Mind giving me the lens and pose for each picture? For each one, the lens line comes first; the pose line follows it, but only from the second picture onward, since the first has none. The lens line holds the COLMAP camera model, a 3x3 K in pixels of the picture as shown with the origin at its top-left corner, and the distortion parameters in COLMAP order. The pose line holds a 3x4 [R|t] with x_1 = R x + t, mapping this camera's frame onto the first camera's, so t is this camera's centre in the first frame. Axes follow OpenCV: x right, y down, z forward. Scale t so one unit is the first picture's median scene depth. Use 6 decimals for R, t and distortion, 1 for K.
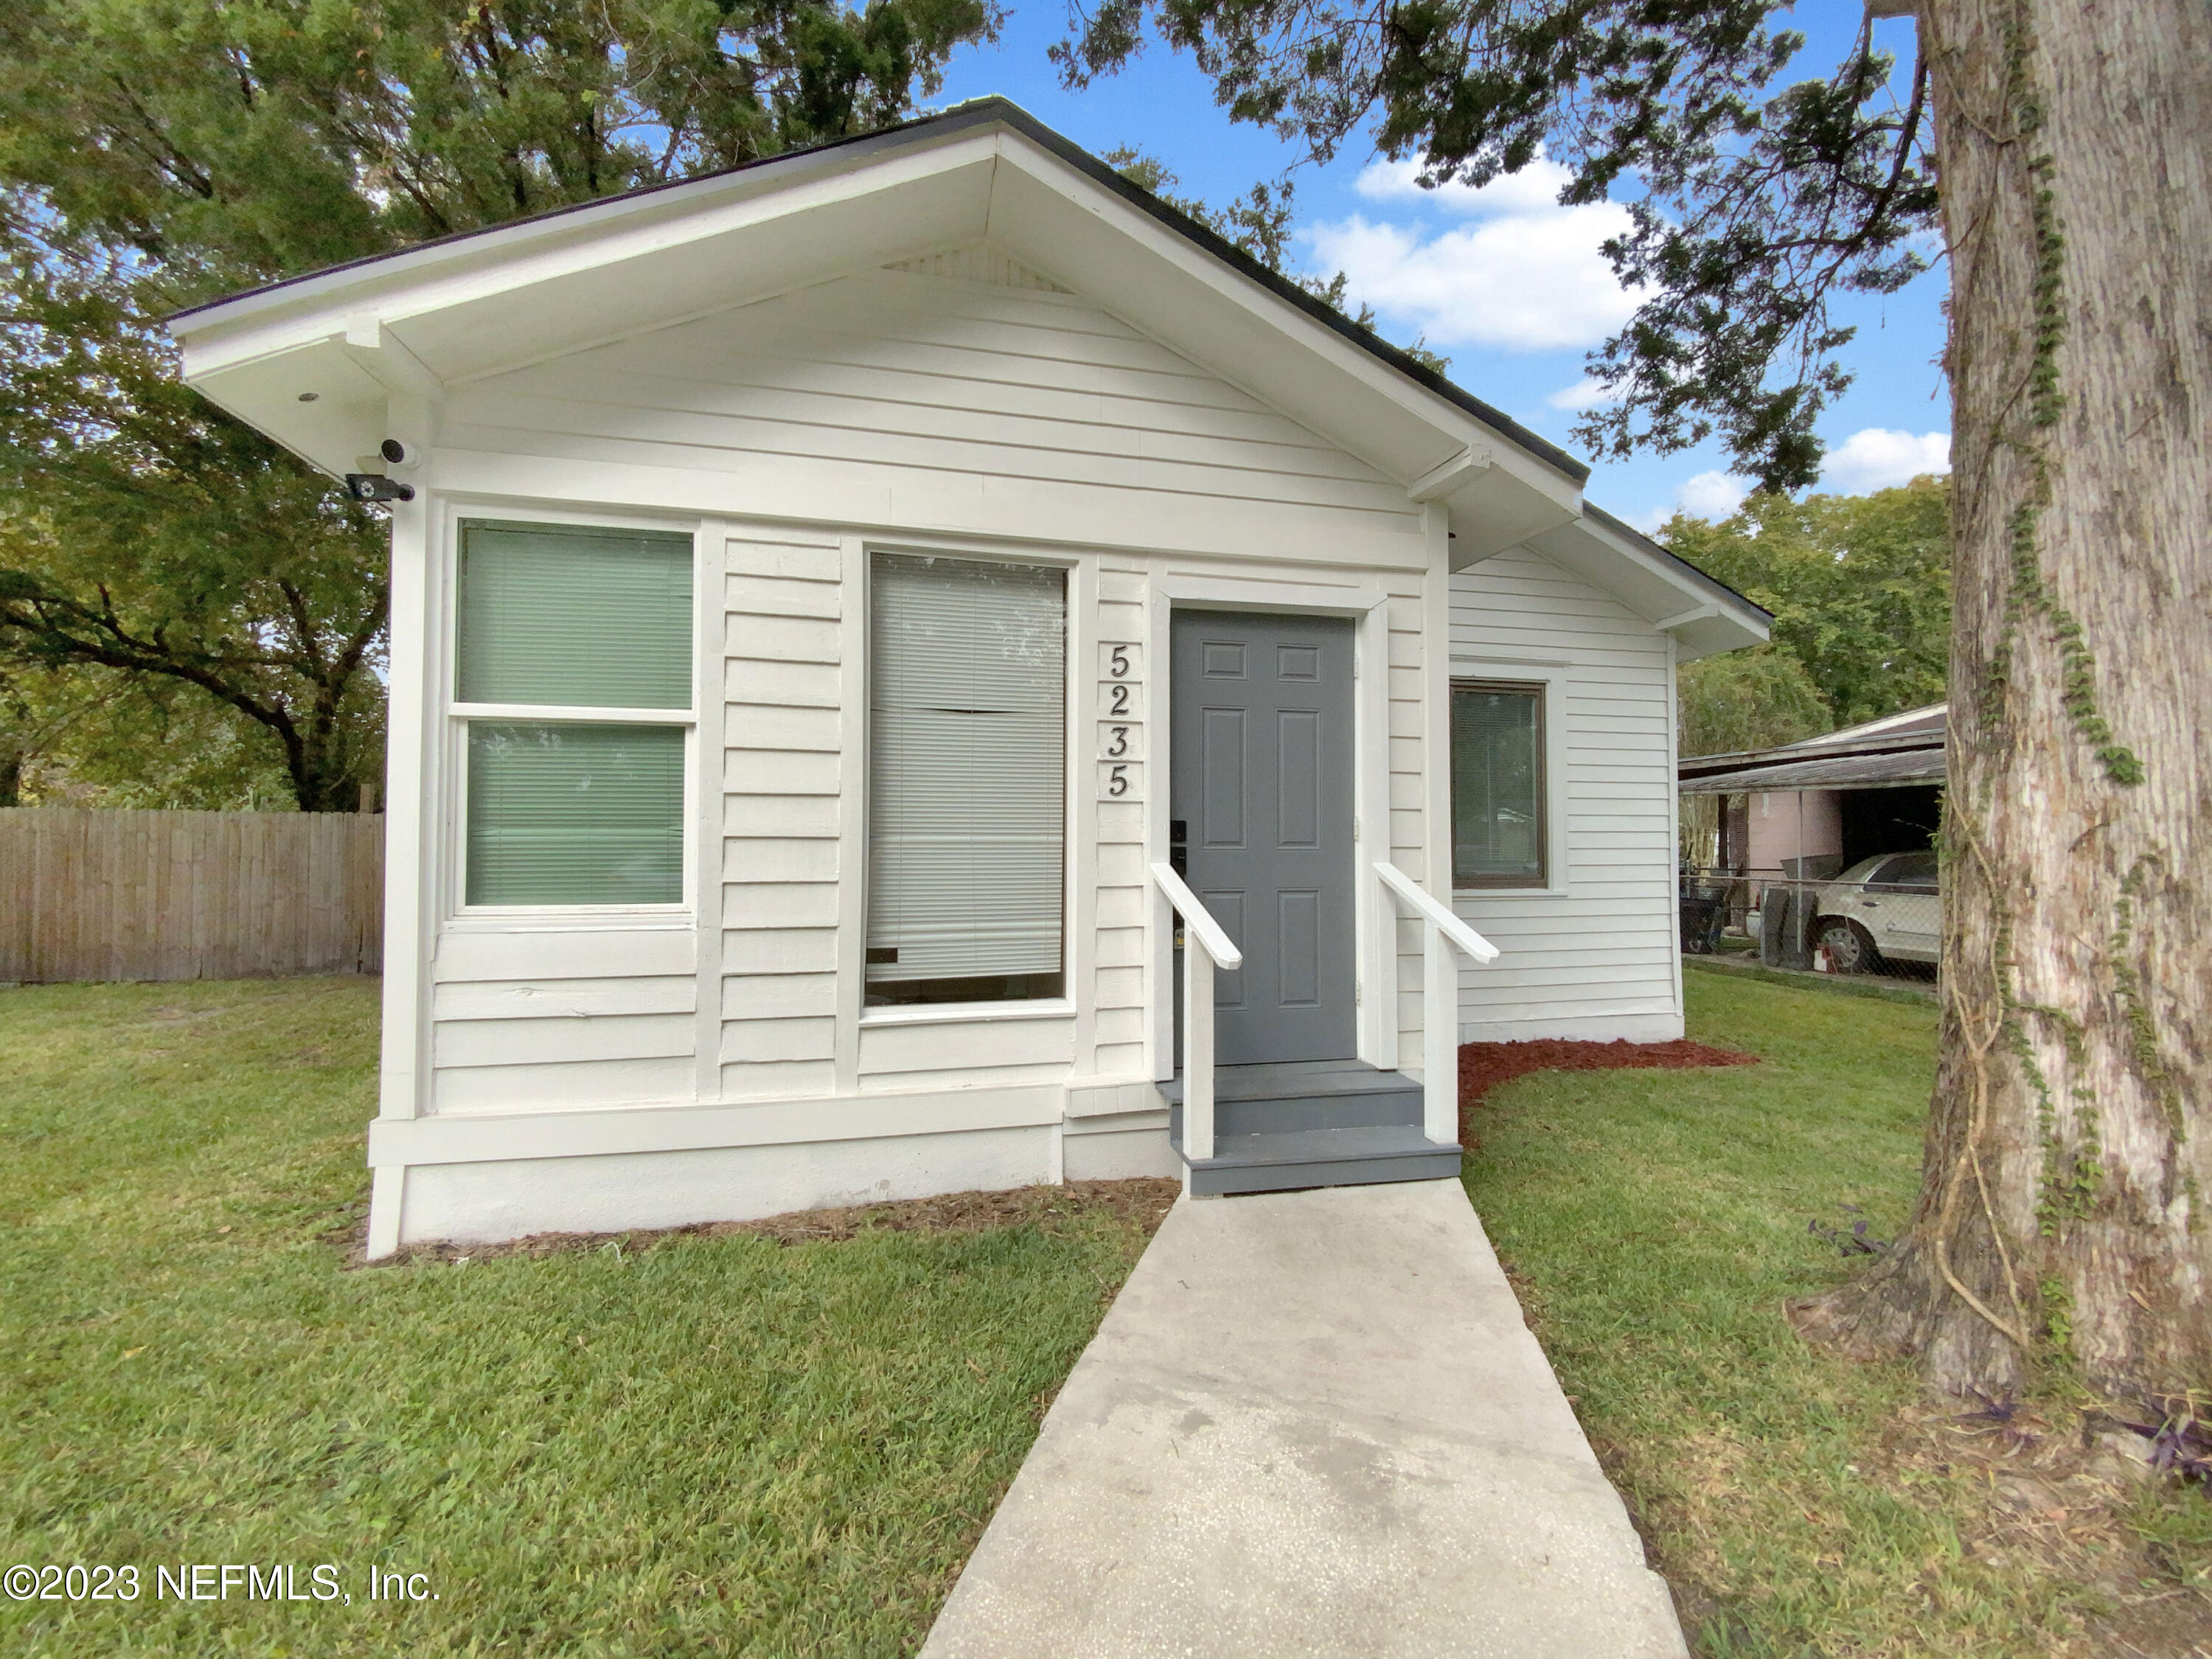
lens RADIAL K [[908.0, 0, 1105.1], [0, 908.0, 825.0], [0, 0, 1]] dist [-0.003045, -0.003038]
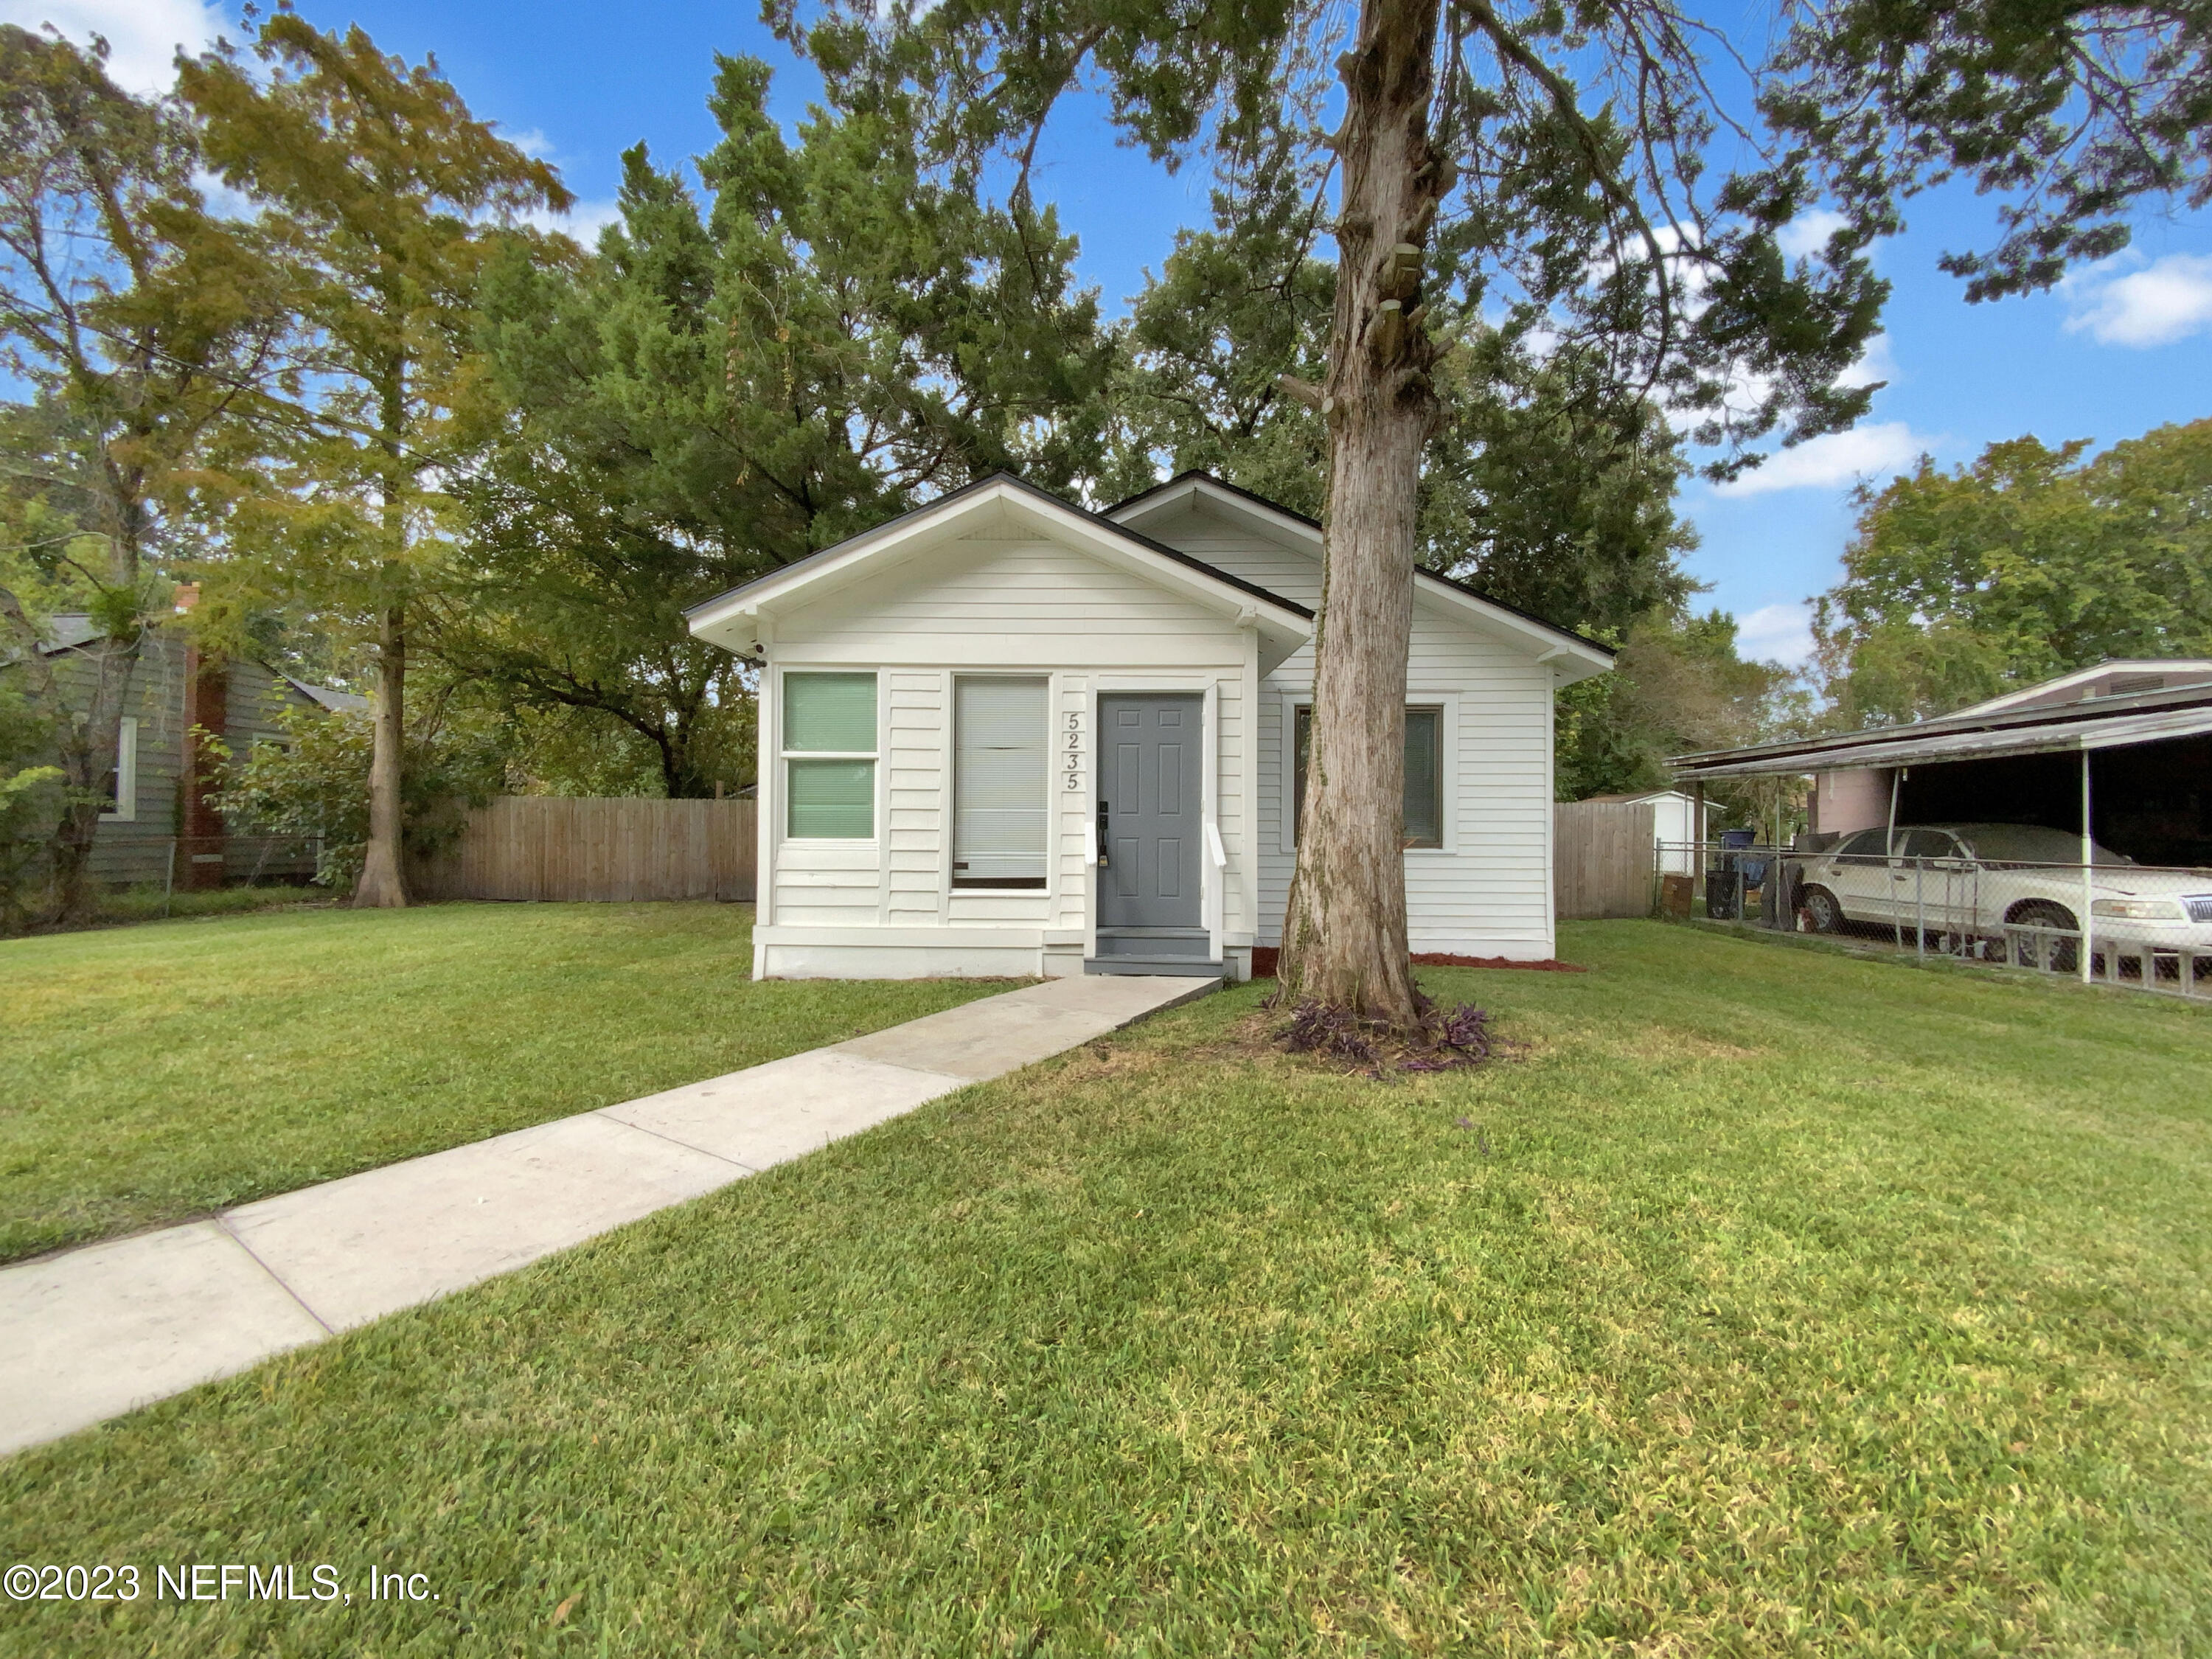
lens RADIAL K [[908.0, 0, 1109.9], [0, 908.0, 826.0], [0, 0, 1]] dist [-0.003045, -0.003038]
pose [[0.968876, 0.004011, -0.247514, 0.593945], [0.000492, 0.999836, 0.018127, 0.013193], [0.247546, -0.017685, 0.968715, -0.928378]]
